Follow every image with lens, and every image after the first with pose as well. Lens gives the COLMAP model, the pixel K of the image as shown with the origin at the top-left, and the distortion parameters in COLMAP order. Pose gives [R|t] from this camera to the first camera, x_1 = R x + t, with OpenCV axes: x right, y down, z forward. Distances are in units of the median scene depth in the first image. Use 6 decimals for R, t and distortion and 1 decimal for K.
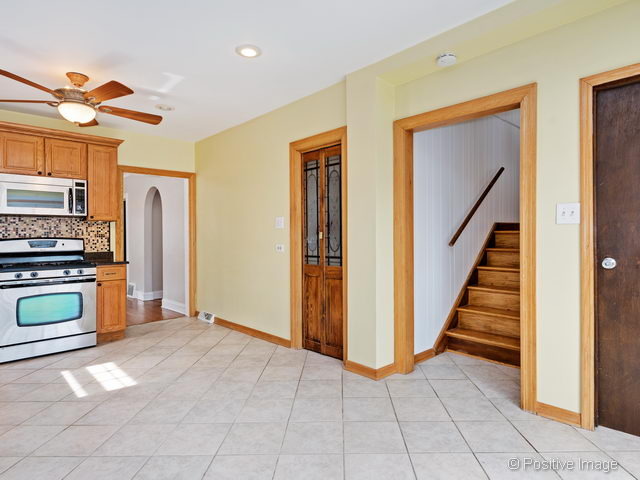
lens RADIAL K [[374.3, 0, 320.5], [0, 374.3, 239.1], [0, 0, 1]] dist [0.017828, -0.000428]
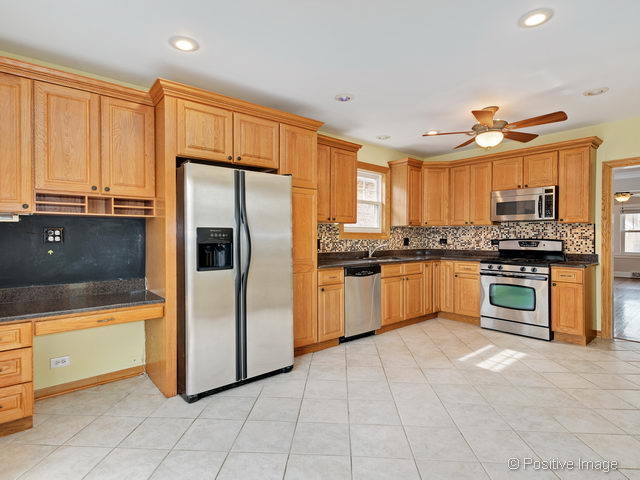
lens RADIAL K [[346.6, 0, 319.5], [0, 346.6, 237.8], [0, 0, 1]] dist [-0.005150, 0.001349]
pose [[-0.024916, 0.011263, -0.999626, 0.378782], [-0.012815, 0.999851, 0.011585, -0.011137], [0.999607, 0.013099, -0.024768, 0.355421]]
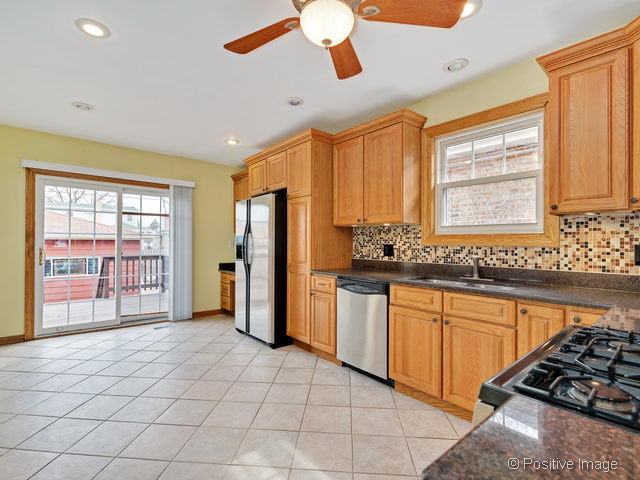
lens RADIAL K [[374.3, 0, 347.0], [0, 374.3, 240.4], [0, 0, 1]] dist [0.017828, -0.000428]
pose [[-0.995508, 0.007068, 0.094415, -0.561204], [0.007610, 0.999957, 0.005376, -0.010771], [-0.094373, 0.006071, -0.995518, 1.177784]]
